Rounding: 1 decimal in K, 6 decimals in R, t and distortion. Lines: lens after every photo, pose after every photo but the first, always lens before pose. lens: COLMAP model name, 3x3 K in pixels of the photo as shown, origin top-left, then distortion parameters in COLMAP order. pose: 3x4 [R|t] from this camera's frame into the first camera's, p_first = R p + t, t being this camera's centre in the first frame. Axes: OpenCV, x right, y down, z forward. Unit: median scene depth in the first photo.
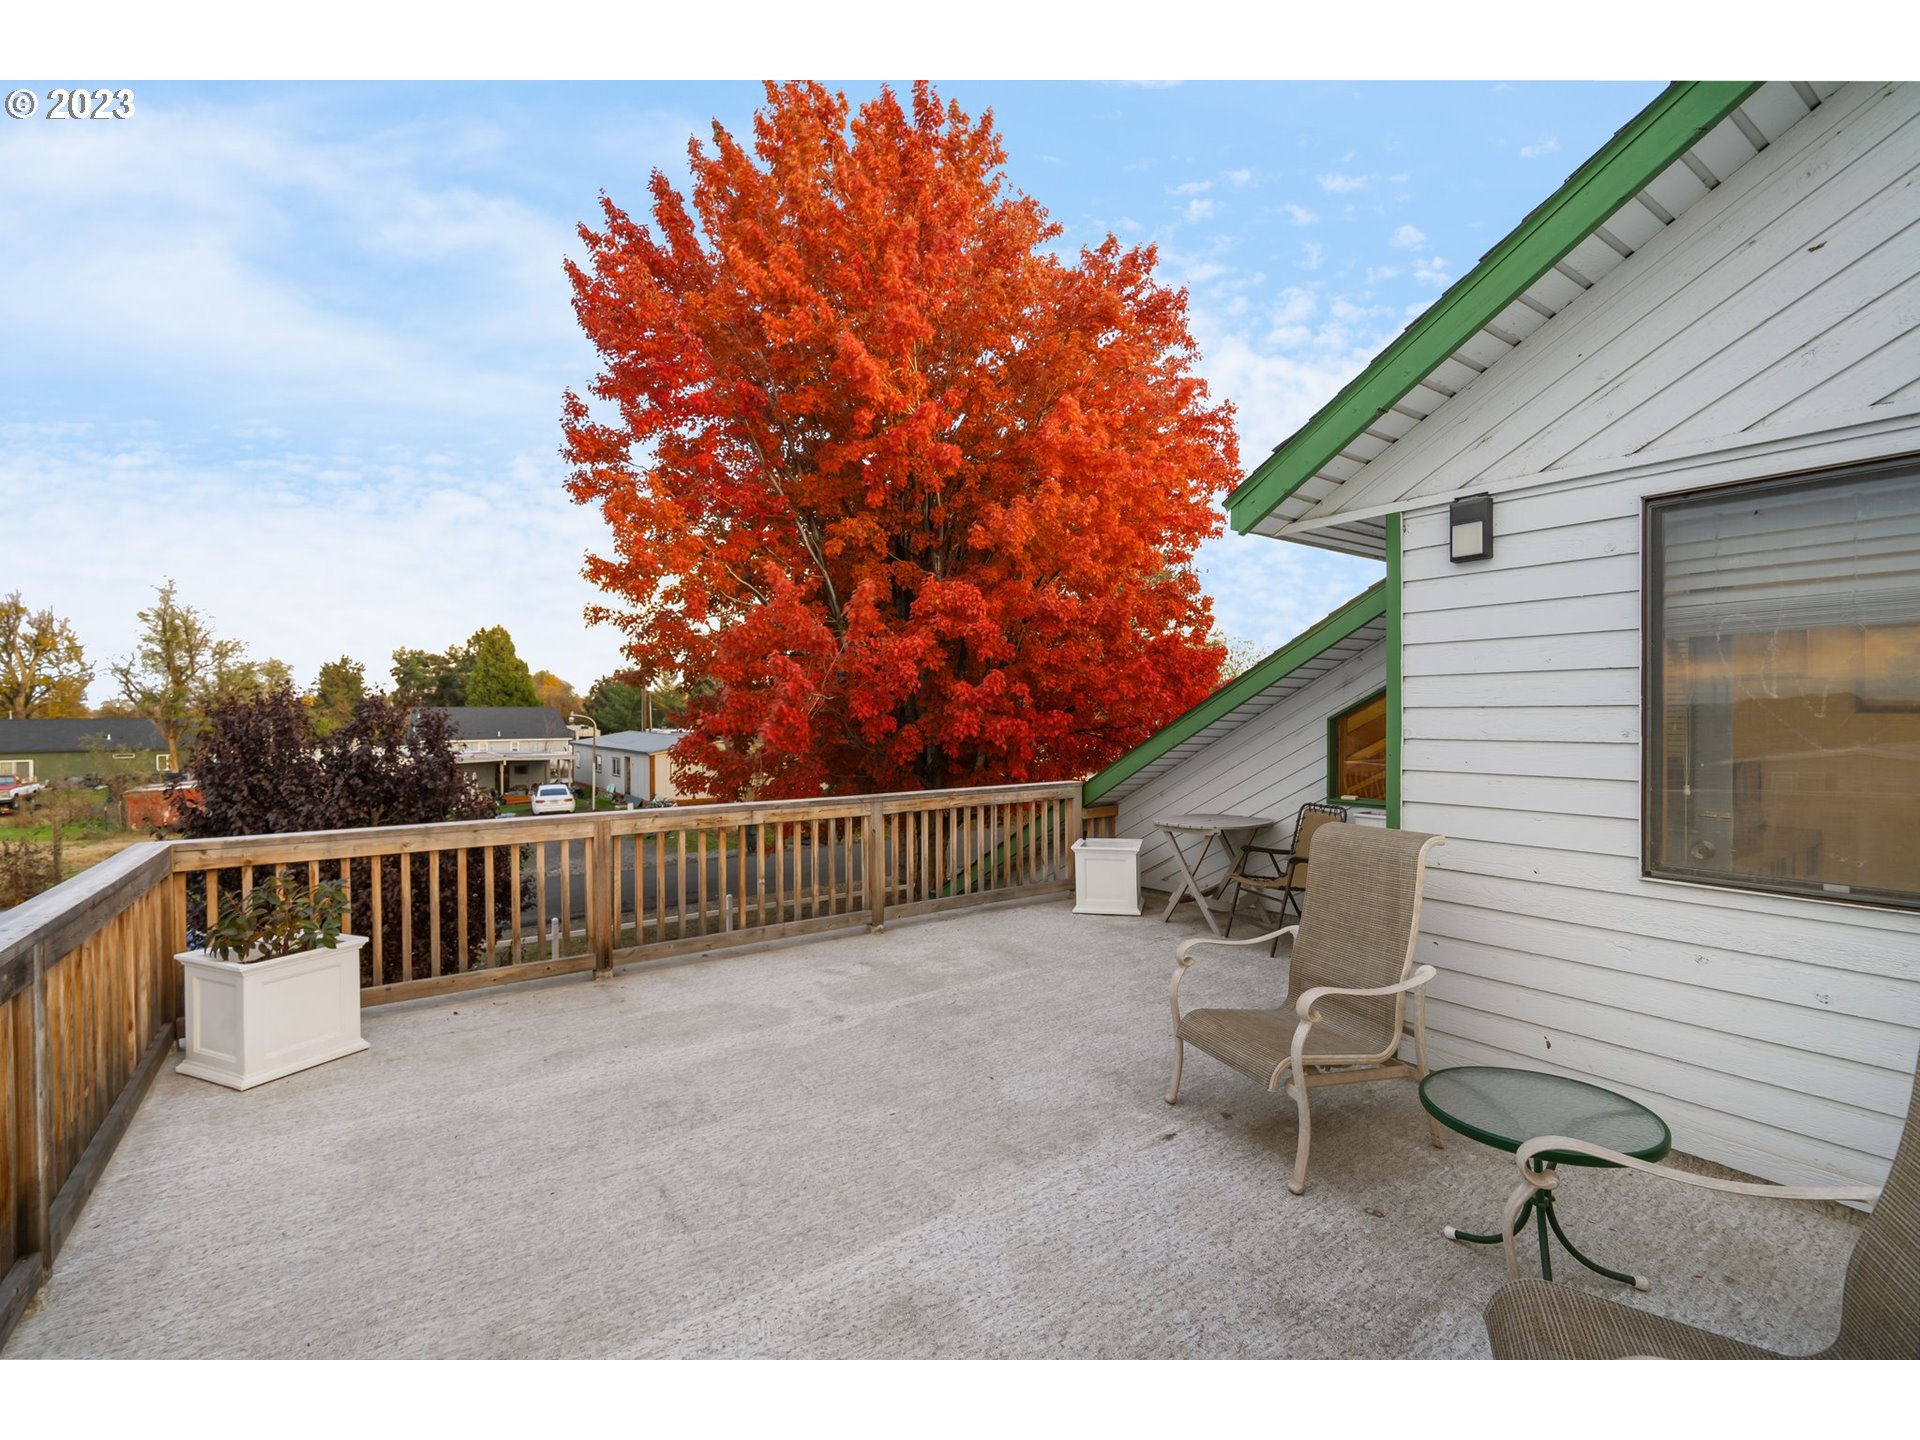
lens RADIAL K [[846.4, 0, 960.0], [0, 846.4, 720.0], [0, 0, 1]] dist [-0.004508, -0.000083]
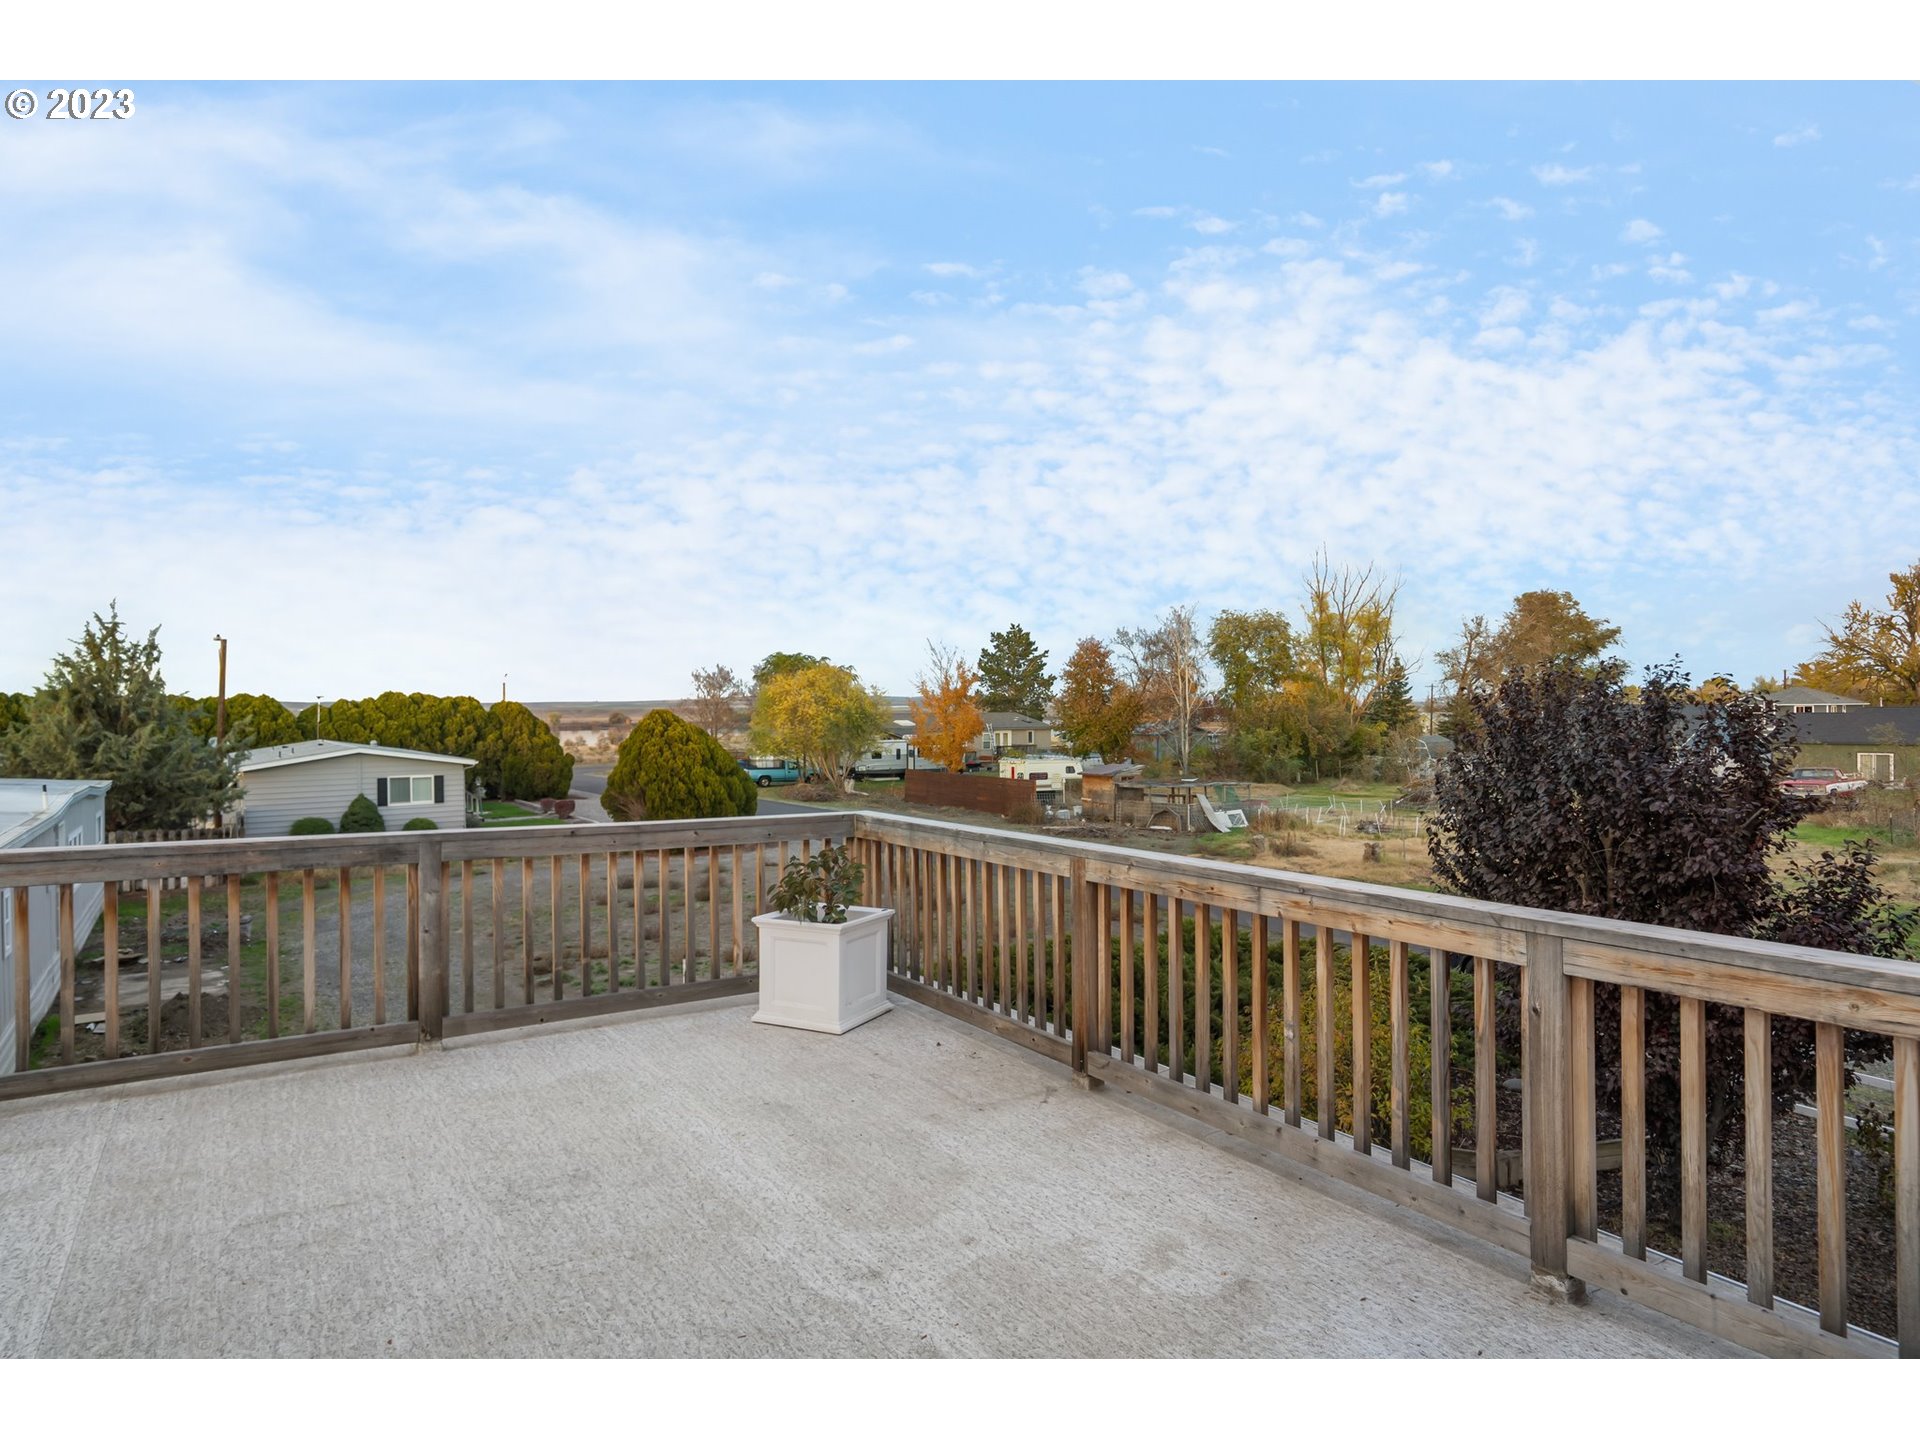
lens RADIAL K [[1070.5, 0, 960.0], [0, 1070.5, 708.7], [0, 0, 1]] dist [0.001004, 0.000751]
pose [[-0.018434, 0.002326, -0.999827, 0.540421], [-0.001488, 0.999996, 0.002354, -0.002919], [0.999829, 0.001531, -0.018430, 1.103165]]
